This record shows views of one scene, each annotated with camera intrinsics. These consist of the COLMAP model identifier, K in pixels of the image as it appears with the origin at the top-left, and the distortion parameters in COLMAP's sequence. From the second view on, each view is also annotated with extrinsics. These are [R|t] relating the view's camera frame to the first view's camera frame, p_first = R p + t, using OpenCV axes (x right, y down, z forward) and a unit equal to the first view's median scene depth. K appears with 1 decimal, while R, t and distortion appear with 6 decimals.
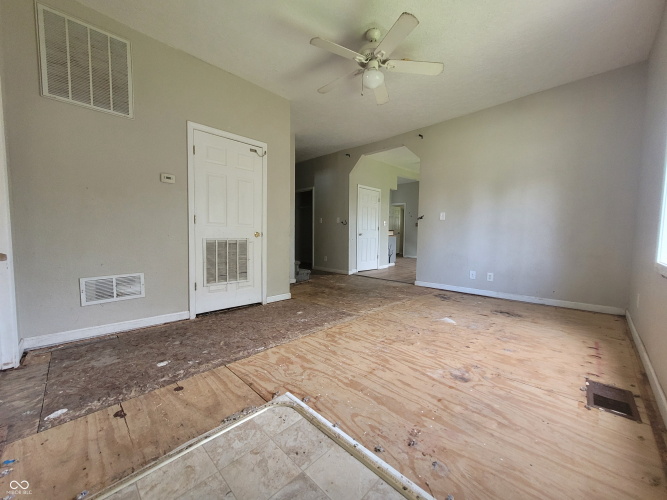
lens RADIAL K [[258.3, 0, 333.1], [0, 258.3, 248.3], [0, 0, 1]] dist [0.006465, -0.000251]
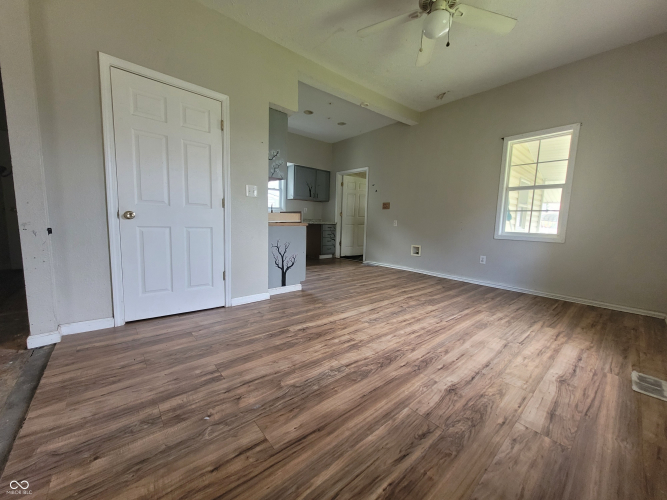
lens RADIAL K [[258.3, 0, 333.9], [0, 258.3, 248.9], [0, 0, 1]] dist [0.006465, -0.000251]
pose [[0.997242, 0.025420, -0.069723, 0.333257], [-0.022903, 0.999065, 0.036664, -0.023694], [0.070590, -0.034966, 0.996892, 0.570510]]
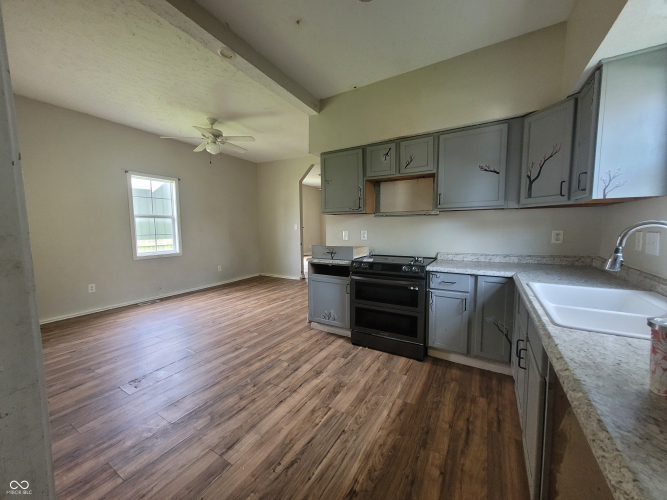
lens RADIAL K [[258.3, 0, 335.0], [0, 258.3, 248.7], [0, 0, 1]] dist [0.006465, -0.000251]
pose [[-0.968891, 0.018071, -0.246826, 0.310132], [-0.020655, 0.987946, 0.153412, -0.130742], [0.246623, 0.153738, -0.956839, 1.429327]]
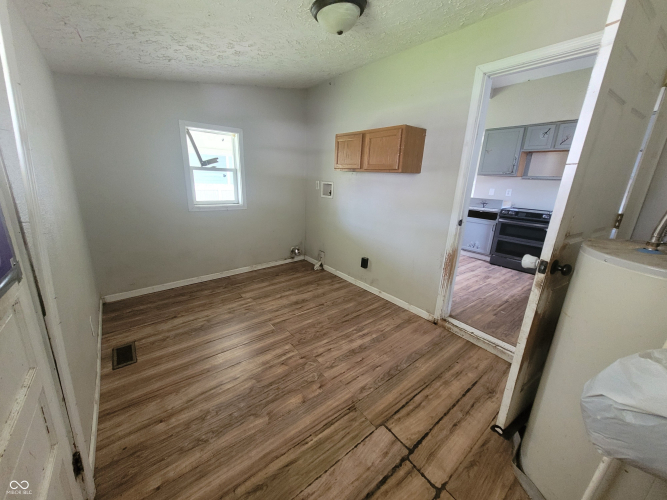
lens RADIAL K [[258.3, 0, 333.9], [0, 258.3, 247.6], [0, 0, 1]] dist [0.006465, -0.000251]
pose [[-0.992831, -0.080362, 0.088476, 0.494180], [-0.046650, 0.942061, 0.332182, -0.147562], [-0.110044, 0.325673, -0.939057, 1.669324]]
